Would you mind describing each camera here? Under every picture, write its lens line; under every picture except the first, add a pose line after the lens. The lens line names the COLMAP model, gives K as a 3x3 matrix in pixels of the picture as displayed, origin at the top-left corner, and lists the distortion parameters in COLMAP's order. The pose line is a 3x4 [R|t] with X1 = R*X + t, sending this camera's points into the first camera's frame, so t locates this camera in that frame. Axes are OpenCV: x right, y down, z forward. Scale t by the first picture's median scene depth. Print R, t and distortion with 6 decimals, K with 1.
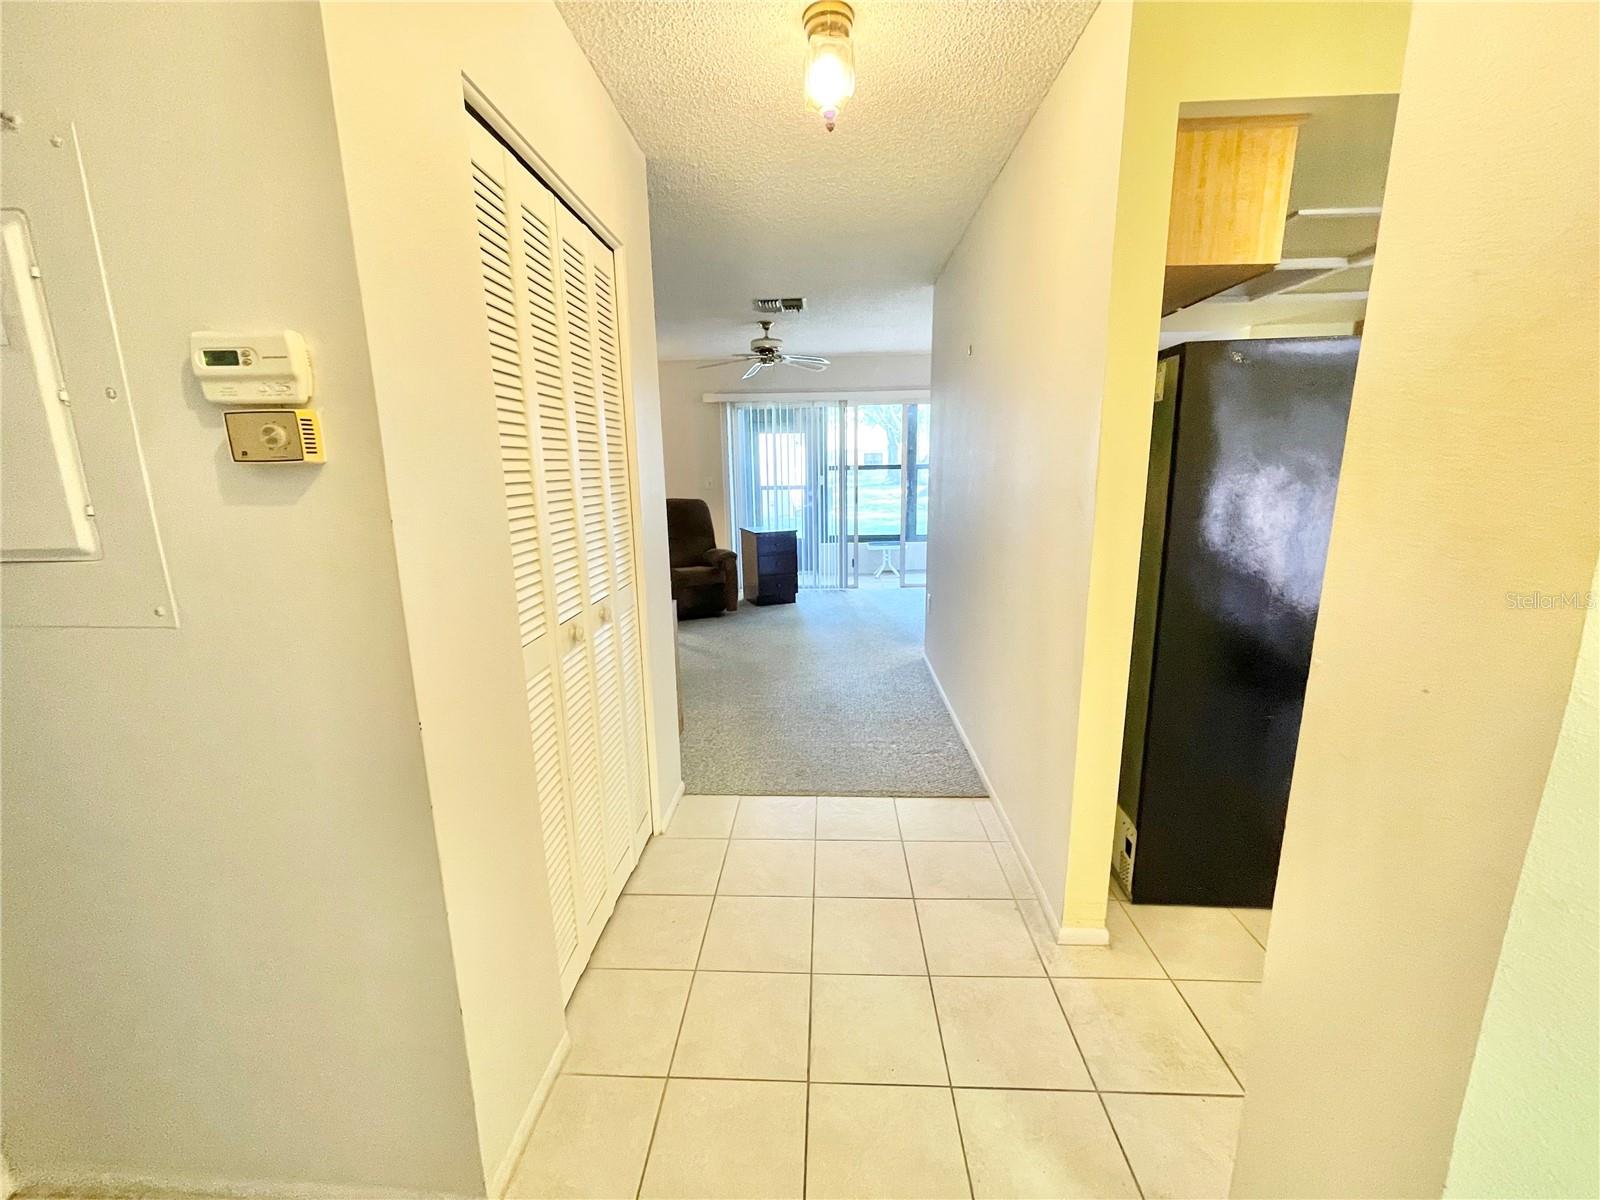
lens RADIAL K [[641.7, 0, 800.0], [0, 641.7, 600.0], [0, 0, 1]] dist [-0.007480, -0.000101]
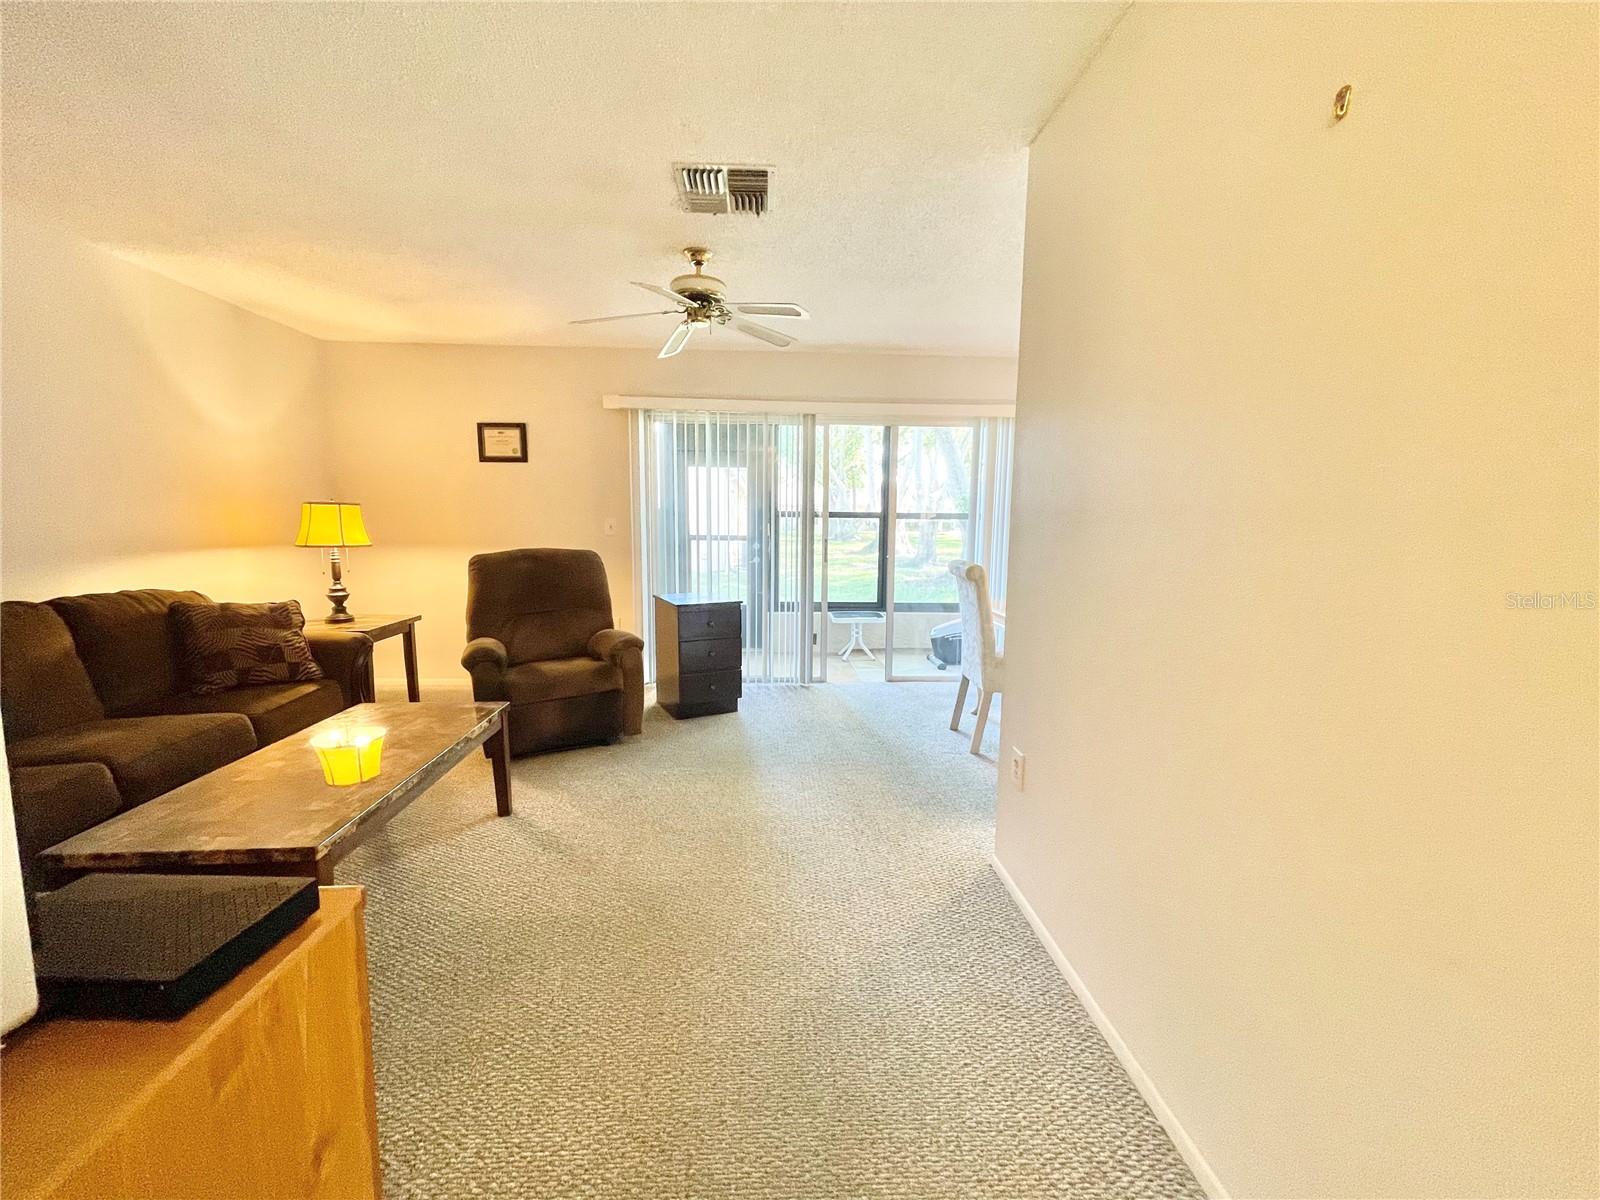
lens RADIAL K [[641.7, 0, 800.0], [0, 641.7, 600.0], [0, 0, 1]] dist [-0.007480, -0.000101]
pose [[0.994513, 0.013429, 0.103744, -0.012516], [-0.004600, 0.996381, -0.084879, -0.051847], [-0.104508, 0.083937, 0.990976, 0.329392]]
